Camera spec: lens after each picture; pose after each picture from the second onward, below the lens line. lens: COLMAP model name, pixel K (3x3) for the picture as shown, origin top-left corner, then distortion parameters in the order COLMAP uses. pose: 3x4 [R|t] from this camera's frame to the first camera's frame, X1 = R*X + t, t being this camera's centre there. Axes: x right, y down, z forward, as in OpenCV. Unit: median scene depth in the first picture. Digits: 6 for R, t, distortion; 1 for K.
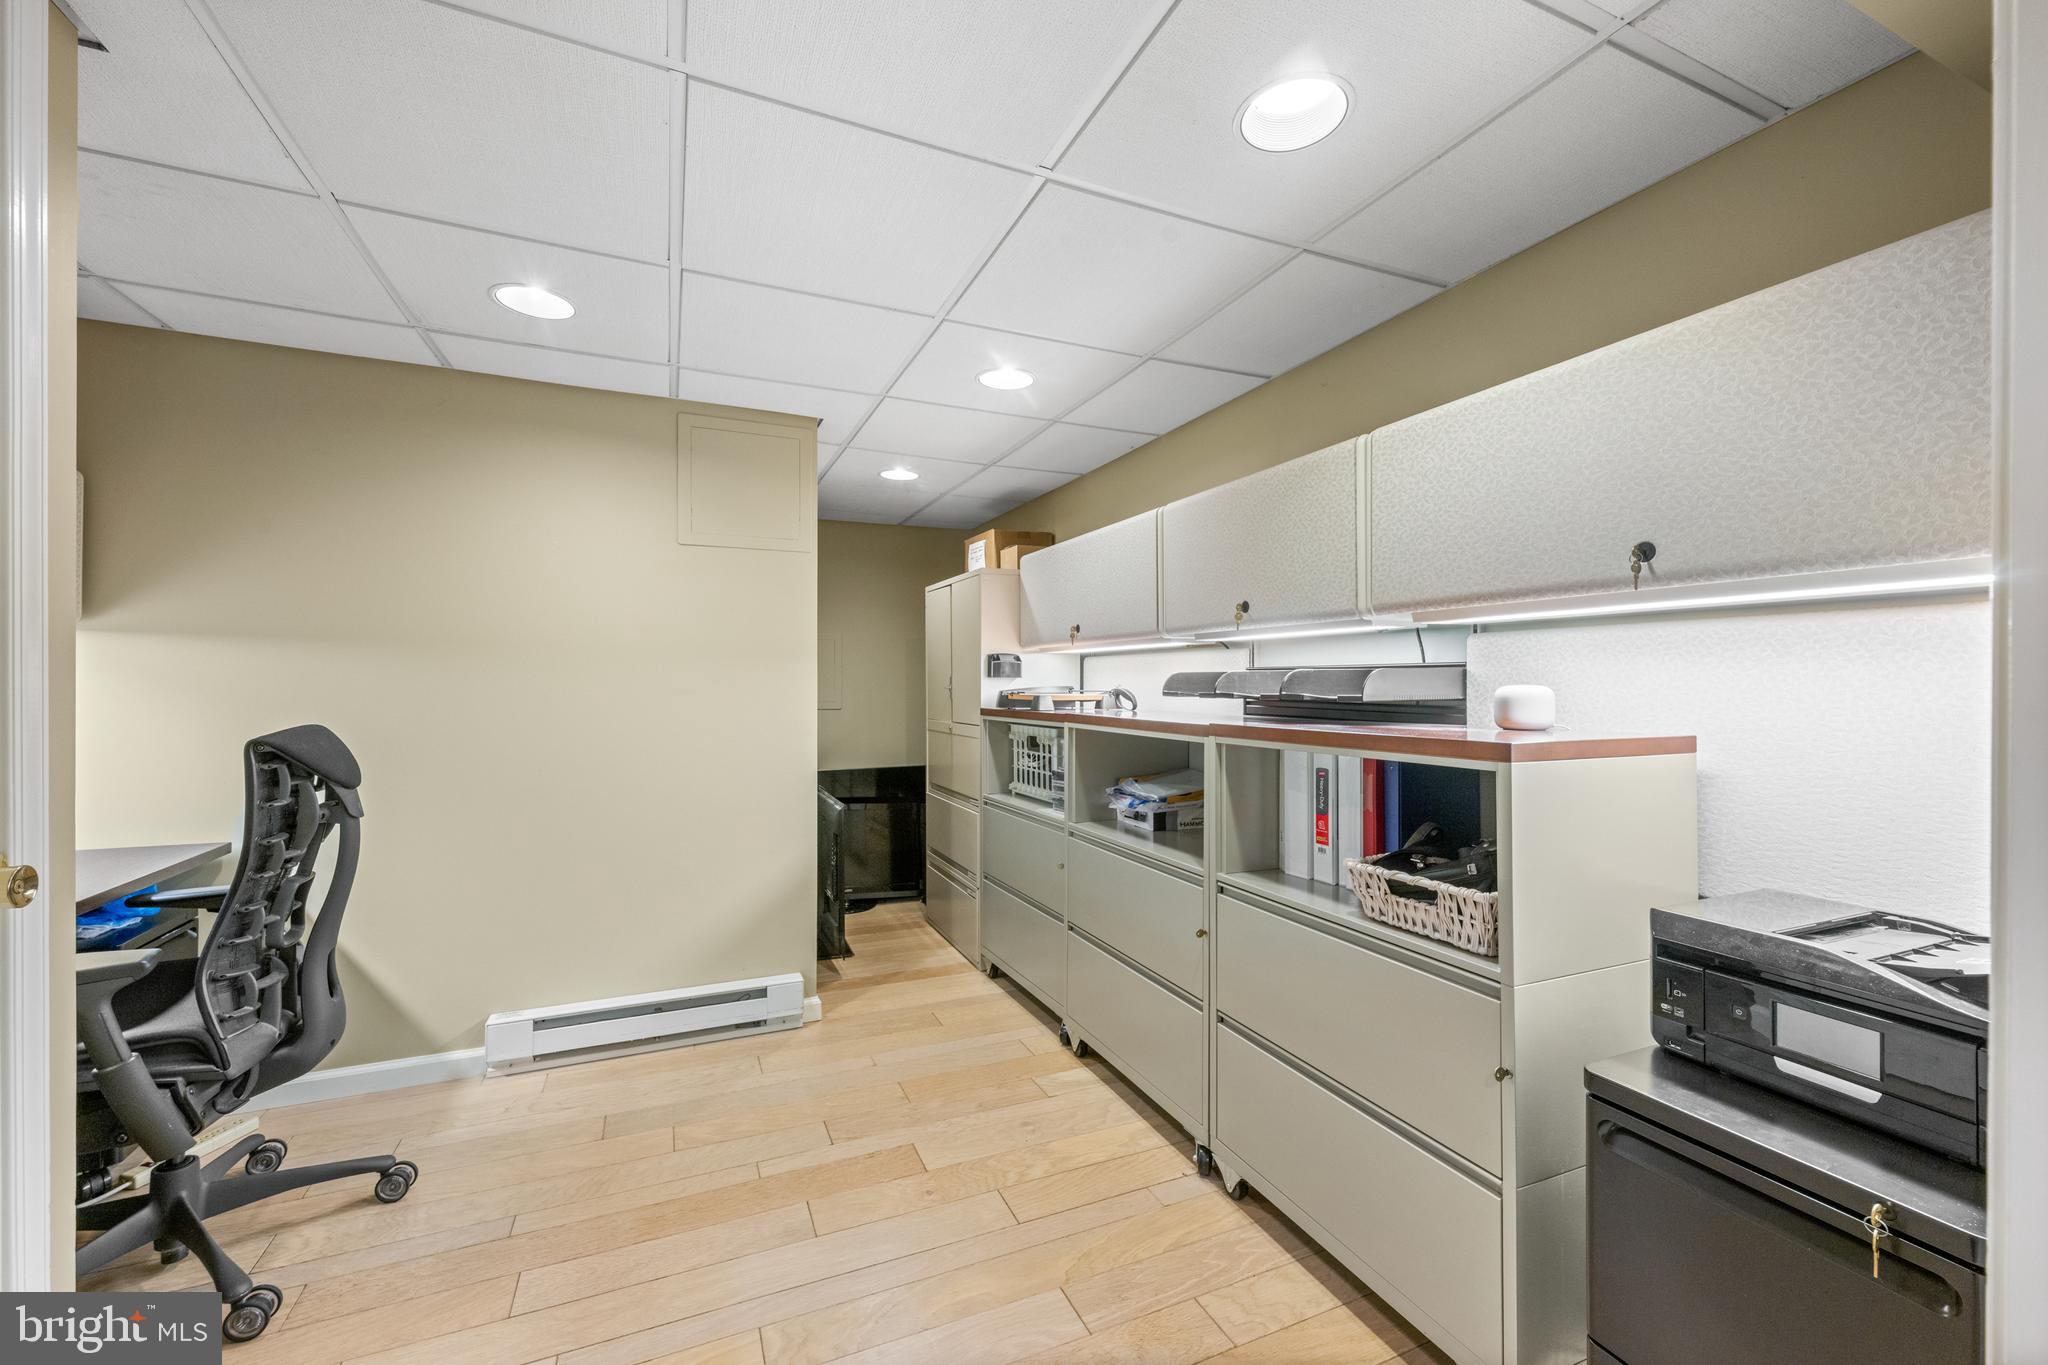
lens RADIAL K [[834.3, 0, 1030.5], [0, 834.3, 677.6], [0, 0, 1]] dist [-0.005851, -0.000021]
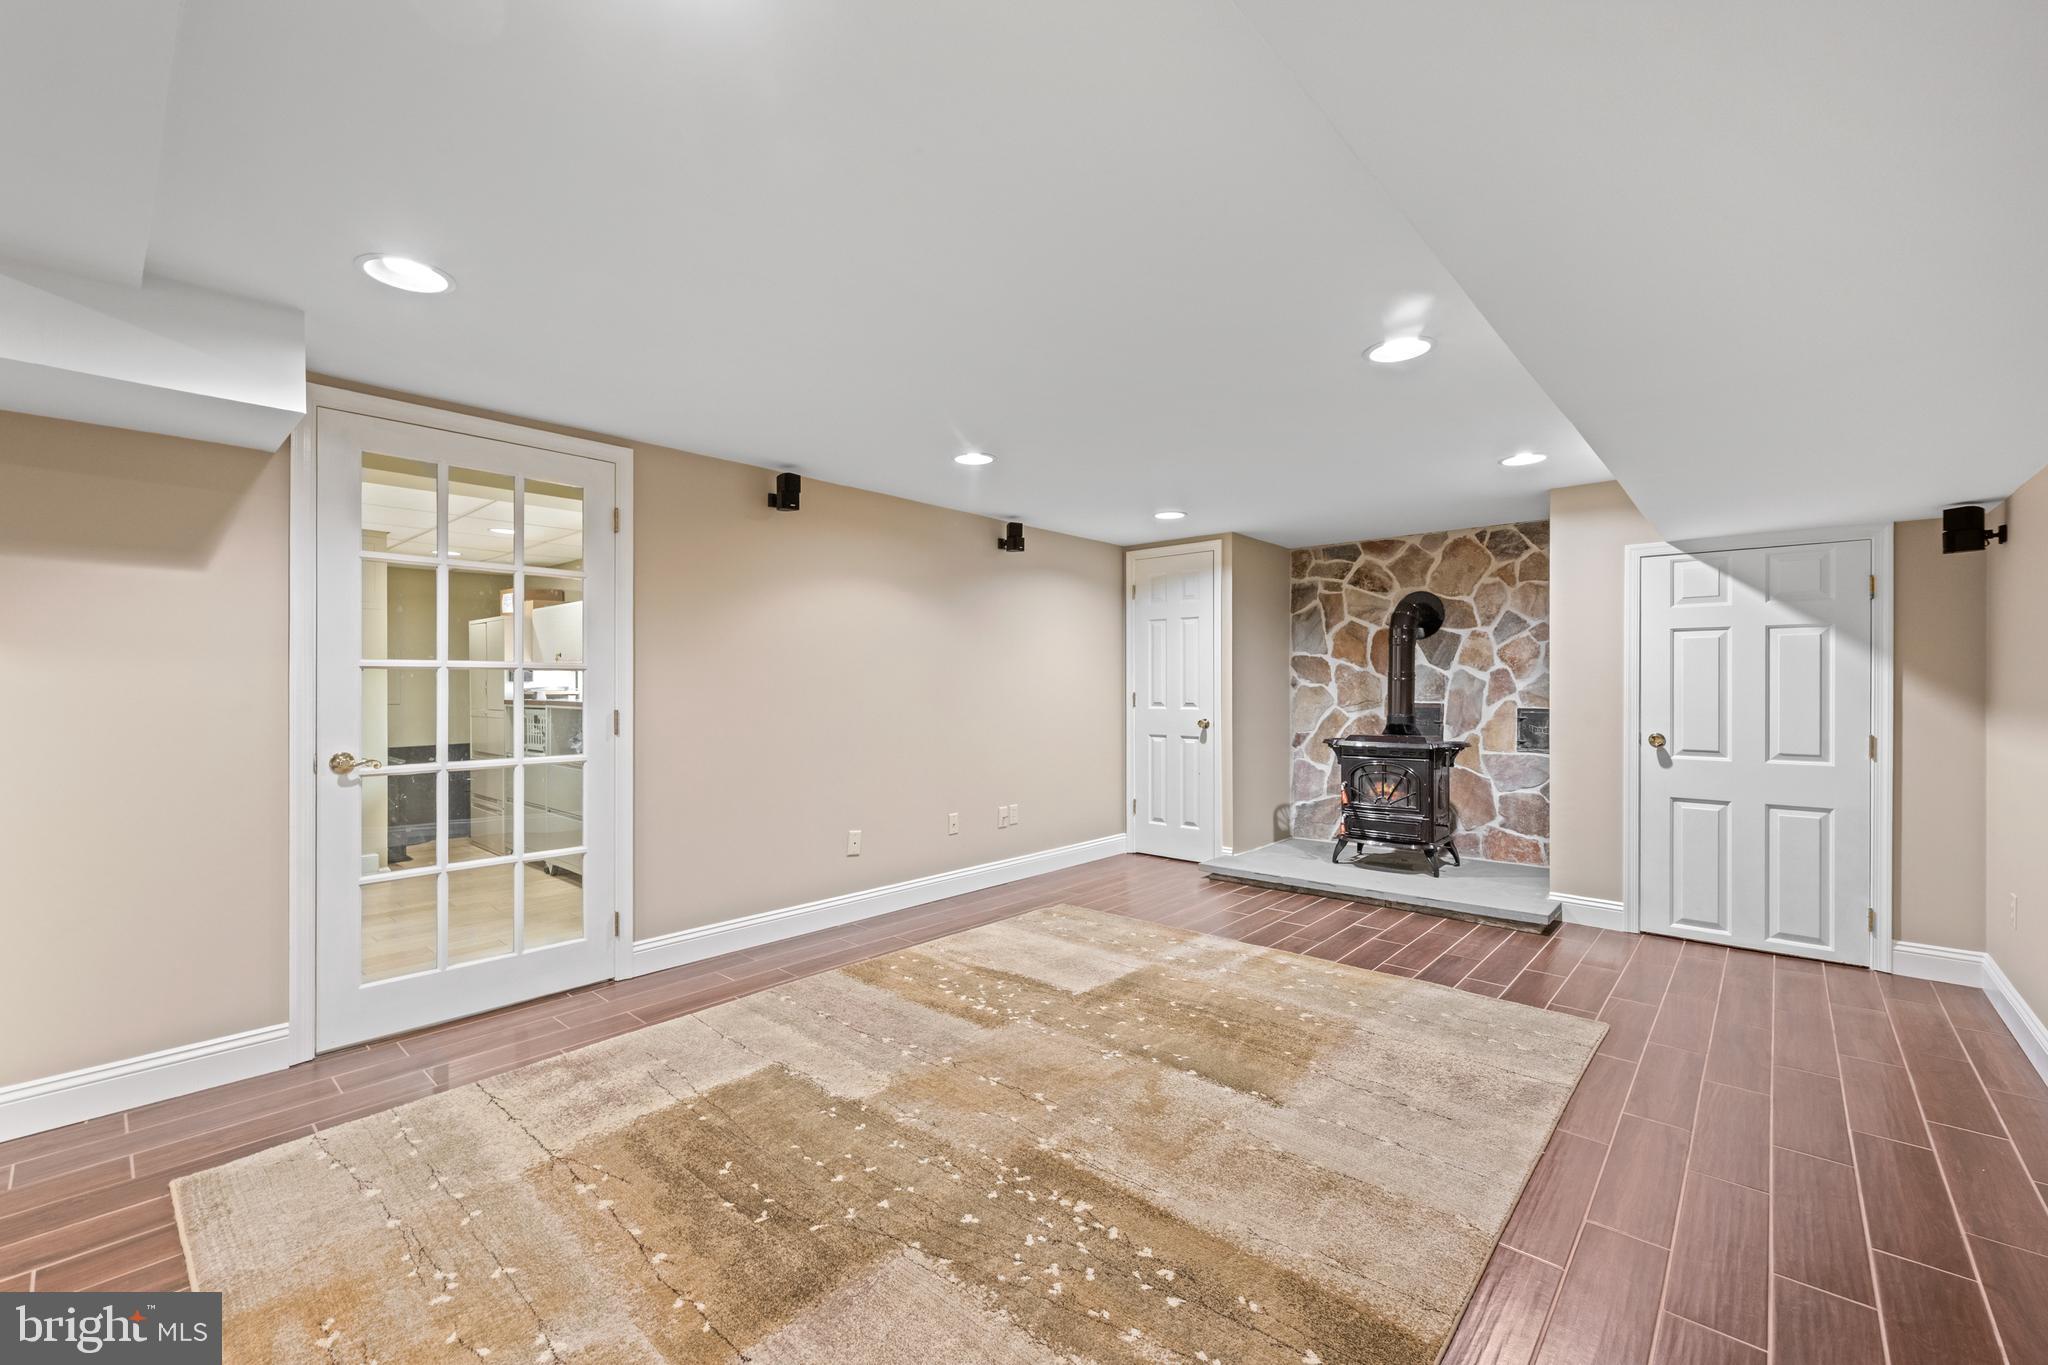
lens RADIAL K [[834.3, 0, 1014.6], [0, 834.3, 686.8], [0, 0, 1]] dist [-0.005851, -0.000021]
pose [[0.913244, -0.002533, 0.407406, 0.183669], [0.002699, 0.999996, 0.000166, 0.011843], [-0.407405, 0.000948, 0.913247, -0.884814]]
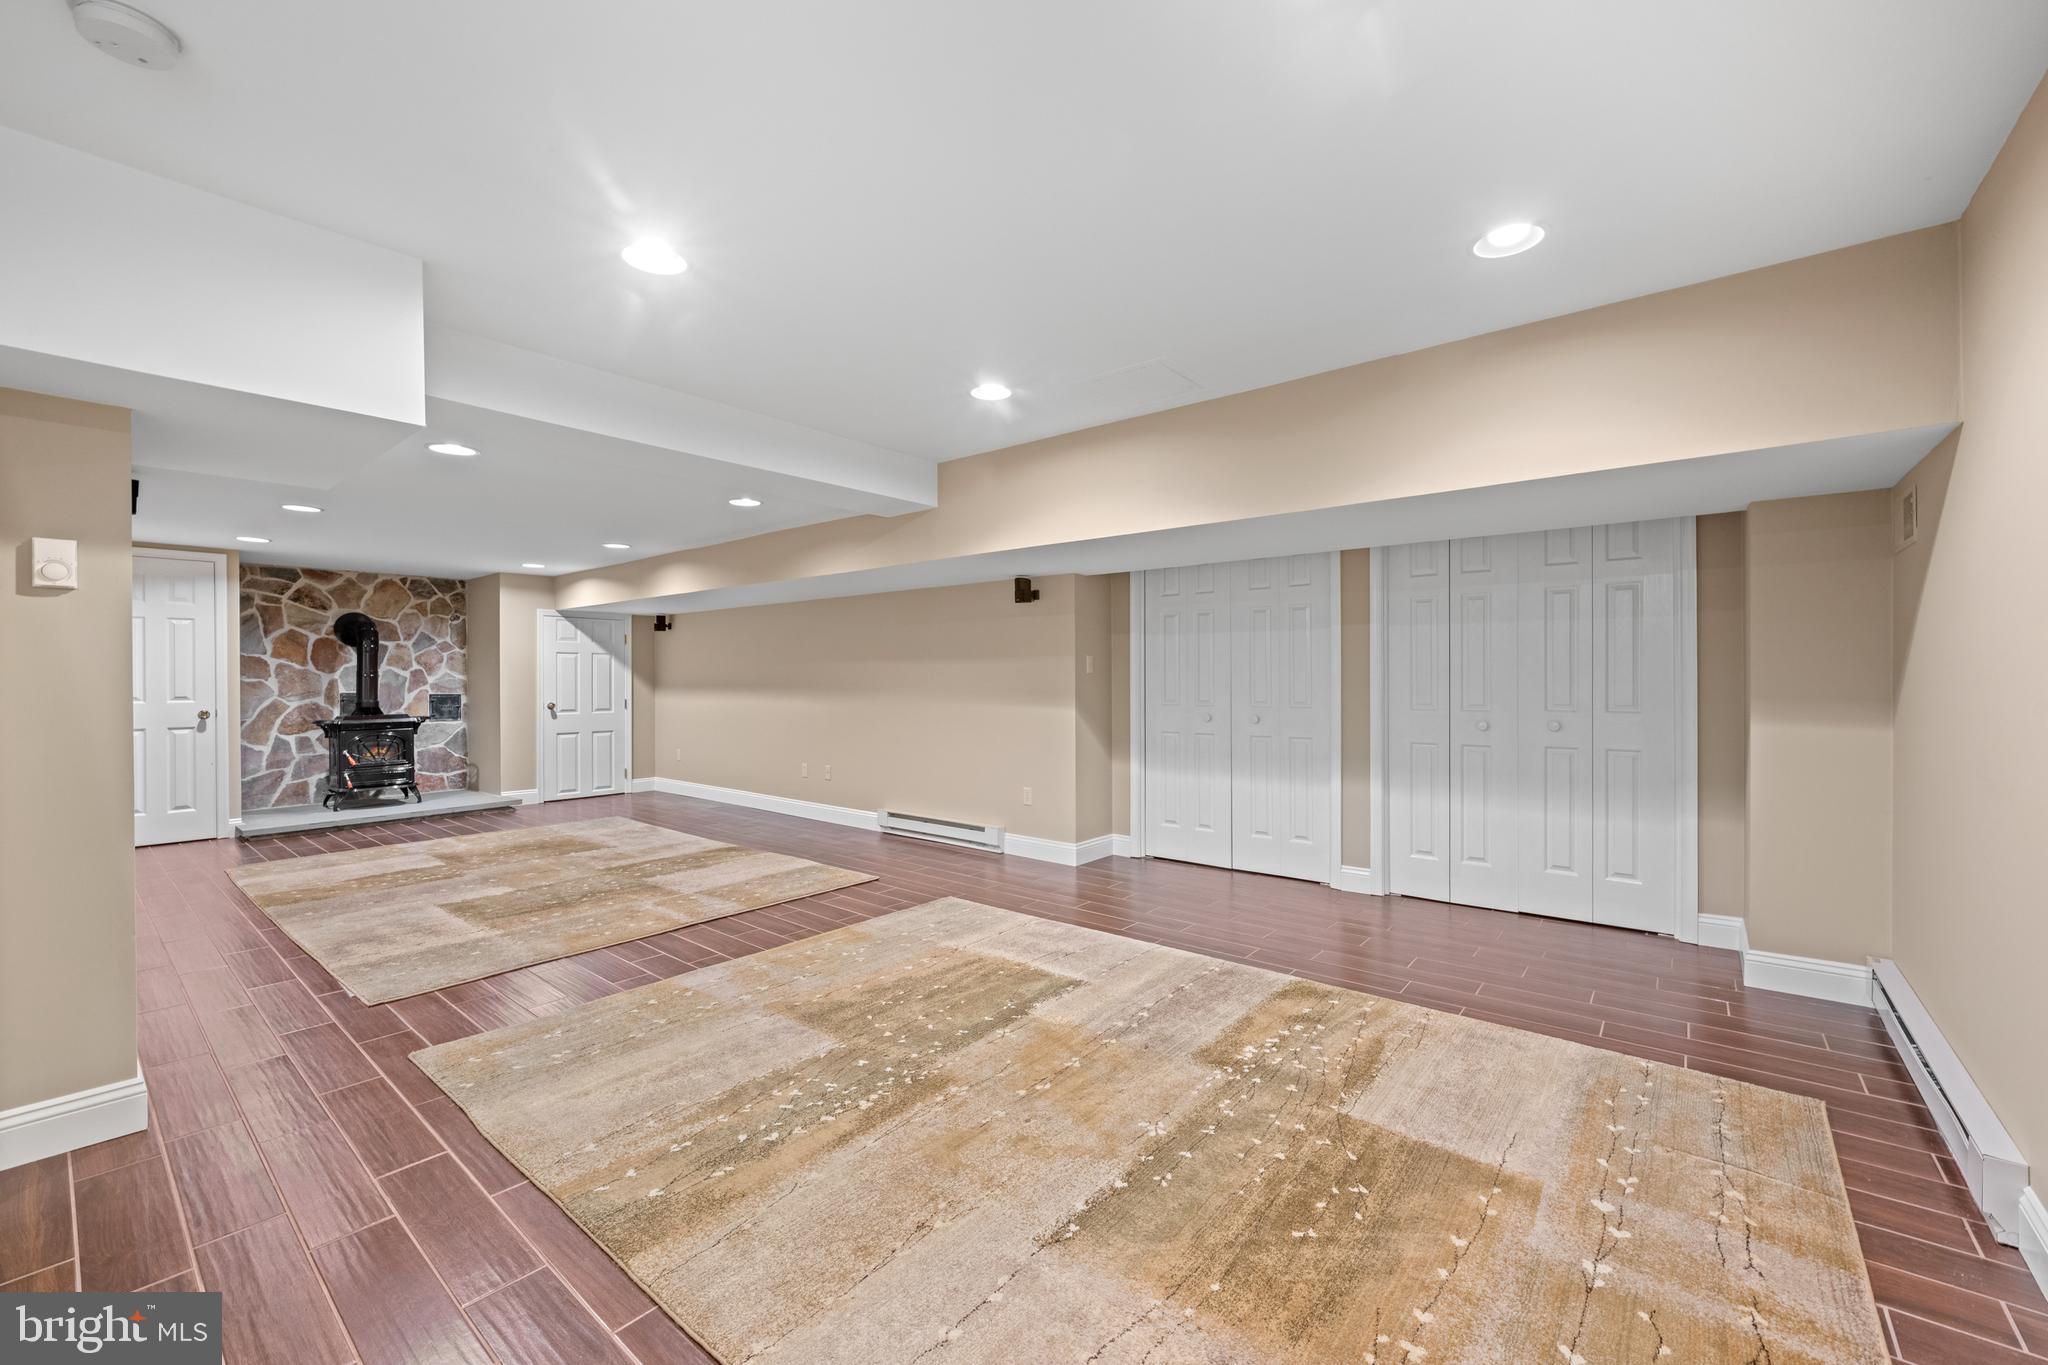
lens RADIAL K [[834.3, 0, 1025.3], [0, 834.3, 679.2], [0, 0, 1]] dist [-0.005851, -0.000021]
pose [[-0.449486, -0.002758, 0.893283, -3.848241], [0.003952, 0.999979, 0.005075, -0.007436], [-0.893279, 0.005811, -0.449466, 0.651117]]
